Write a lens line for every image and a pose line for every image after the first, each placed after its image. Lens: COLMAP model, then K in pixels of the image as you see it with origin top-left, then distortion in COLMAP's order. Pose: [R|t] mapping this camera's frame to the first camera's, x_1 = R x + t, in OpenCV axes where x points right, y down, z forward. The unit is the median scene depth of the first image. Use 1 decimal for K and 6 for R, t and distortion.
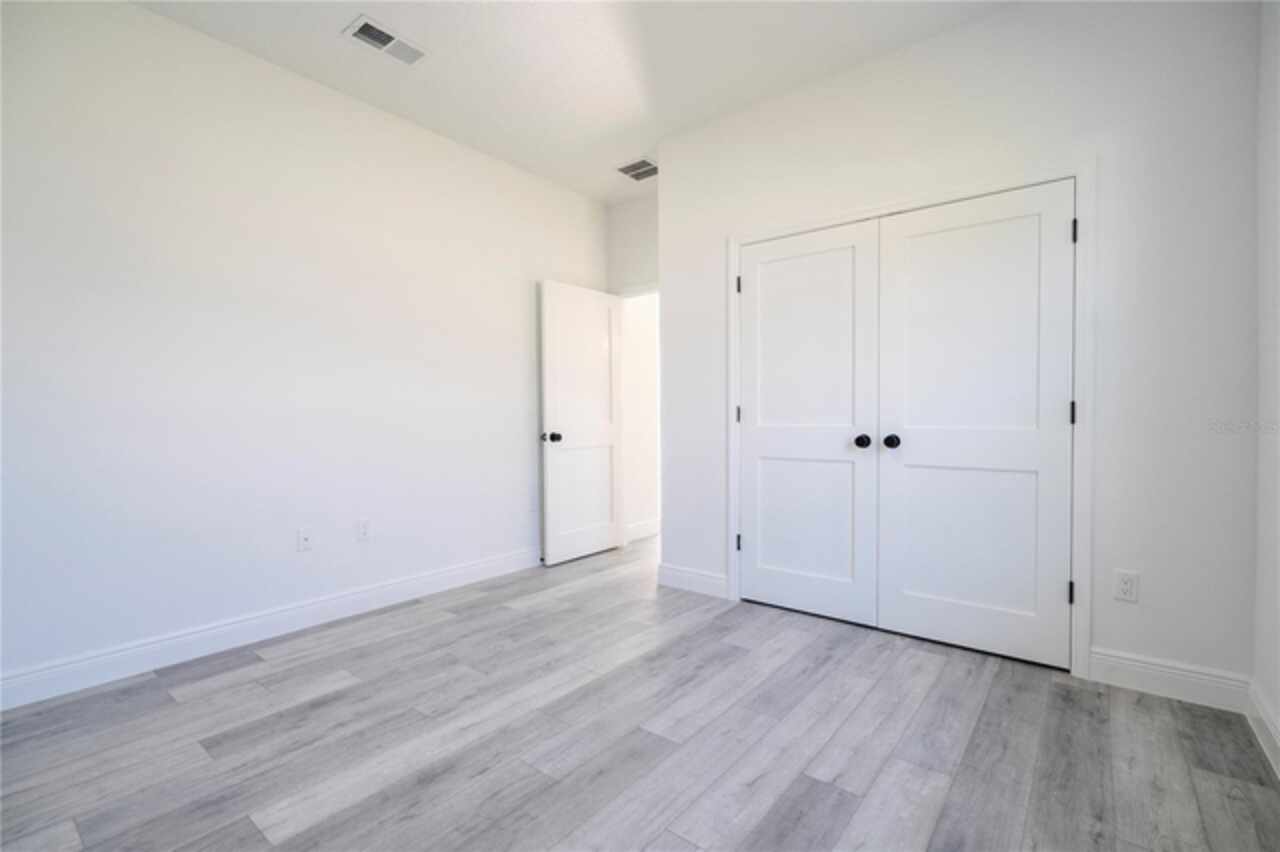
lens RADIAL K [[570.5, 0, 633.6], [0, 570.5, 424.7], [0, 0, 1]] dist [-0.001236, 0.000018]
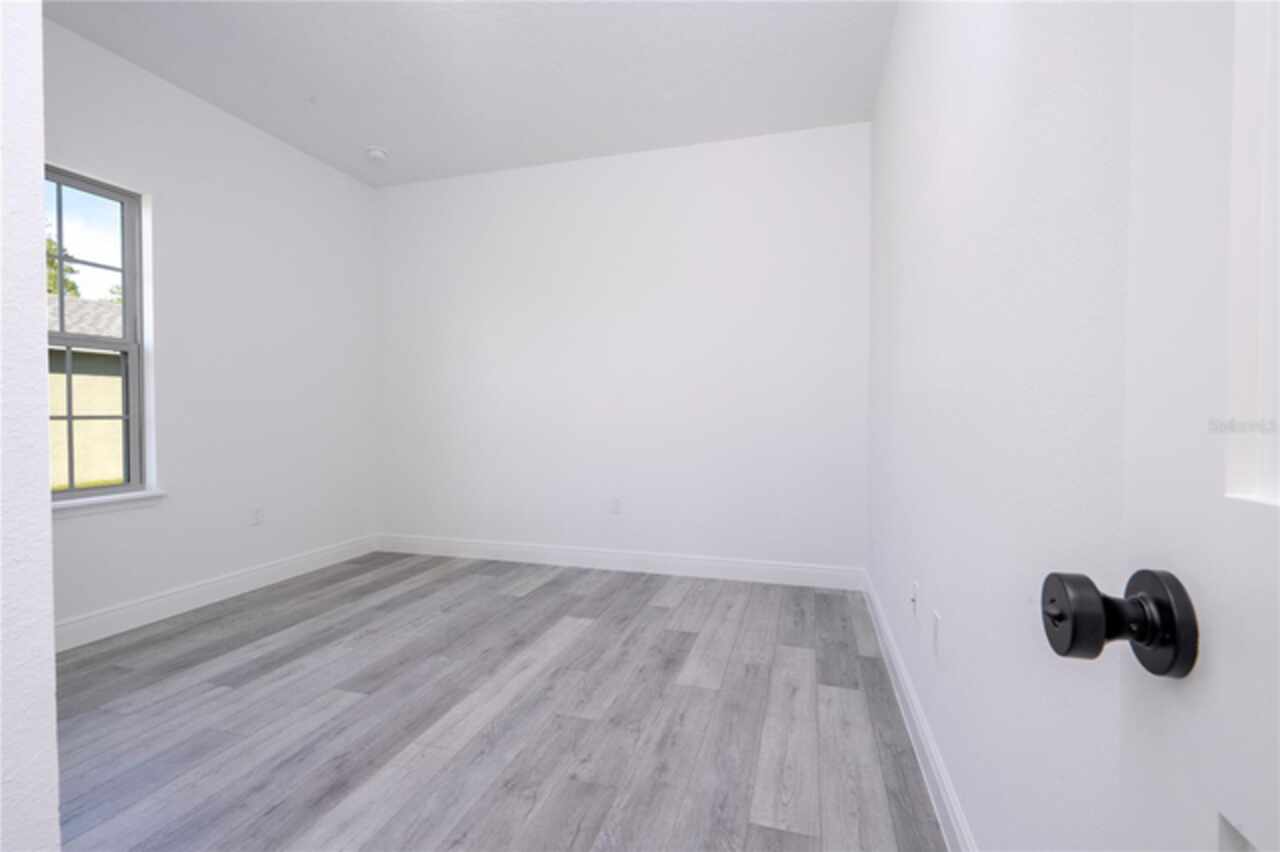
lens RADIAL K [[570.5, 0, 633.6], [0, 570.5, 424.7], [0, 0, 1]] dist [-0.001236, 0.000018]
pose [[-0.927634, 0.011939, -0.373300, -0.053738], [0.000367, 0.999518, 0.031054, -0.025500], [0.373491, 0.028670, -0.927191, 1.974383]]
